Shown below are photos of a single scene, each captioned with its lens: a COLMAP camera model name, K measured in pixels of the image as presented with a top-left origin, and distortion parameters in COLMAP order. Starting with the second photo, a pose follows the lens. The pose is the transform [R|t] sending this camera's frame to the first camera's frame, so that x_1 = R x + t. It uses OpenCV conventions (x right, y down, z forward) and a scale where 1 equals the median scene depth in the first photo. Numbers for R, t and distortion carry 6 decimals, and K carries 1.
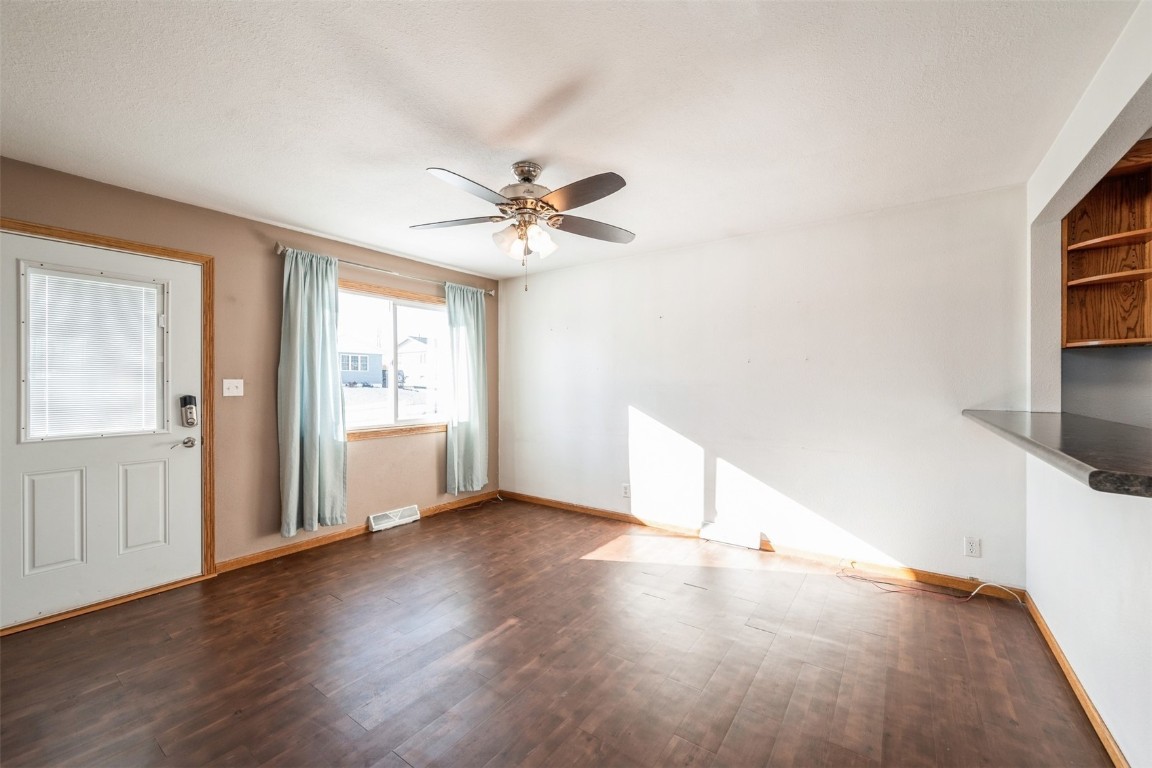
lens RADIAL K [[455.4, 0, 574.7], [0, 455.4, 383.8], [0, 0, 1]] dist [-0.001496, 0.000497]
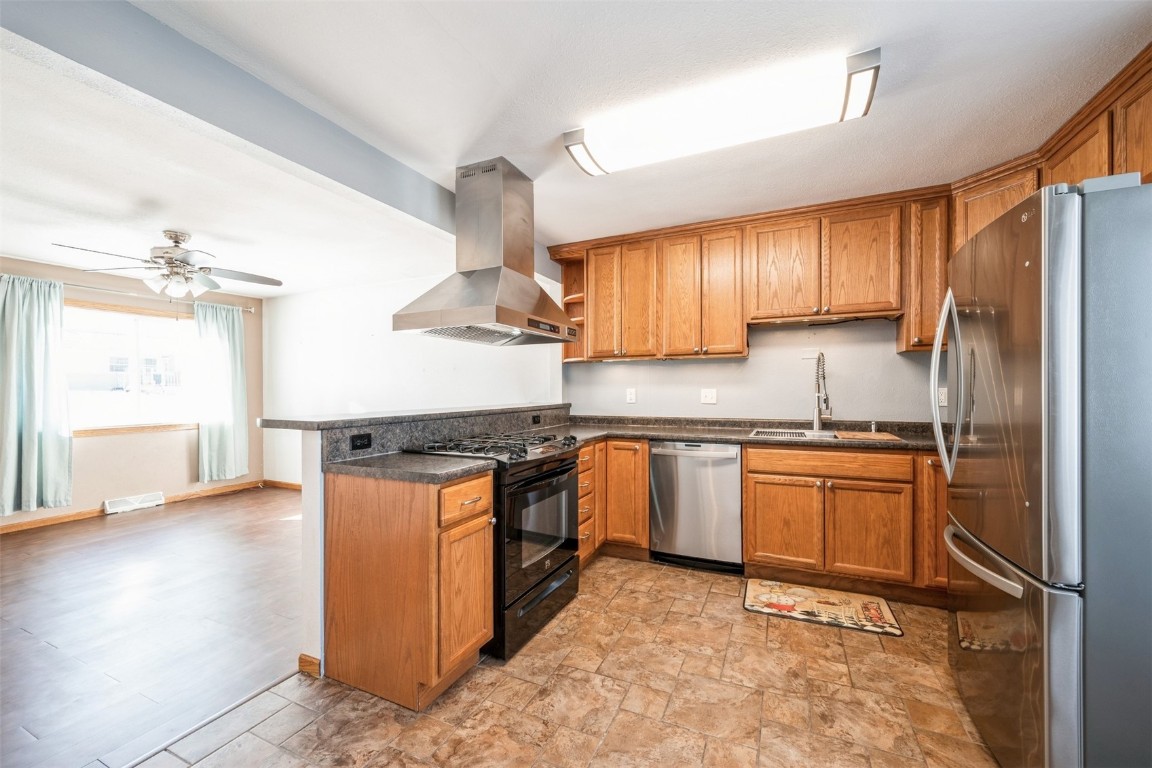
lens RADIAL K [[455.4, 0, 577.2], [0, 455.4, 389.4], [0, 0, 1]] dist [-0.001496, 0.000497]
pose [[0.981018, -0.005711, 0.193833, 0.566338], [0.005446, 0.999983, 0.001900, 0.008066], [-0.193840, -0.000809, 0.981033, -0.422831]]
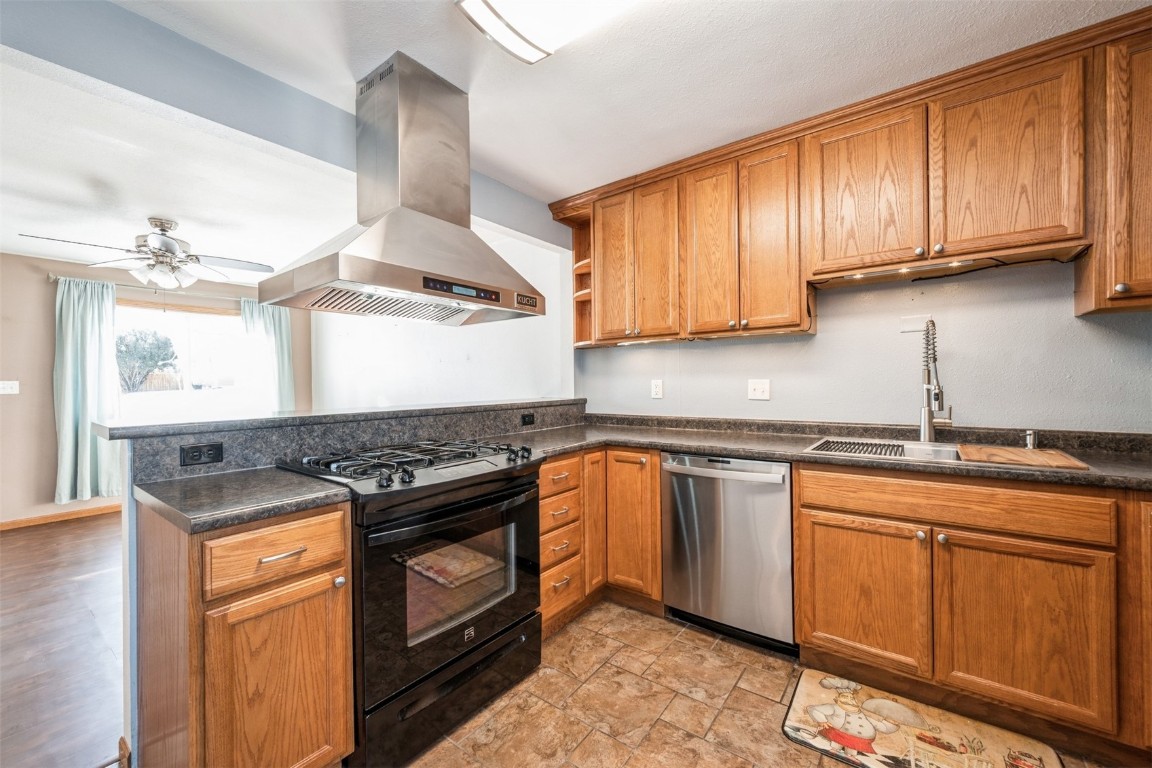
lens RADIAL K [[455.4, 0, 576.8], [0, 455.4, 382.4], [0, 0, 1]] dist [-0.001496, 0.000497]
pose [[0.999740, -0.012801, -0.018857, 0.770706], [0.012822, 0.999917, 0.000991, 0.011242], [0.018842, -0.001232, 0.999822, -0.220760]]
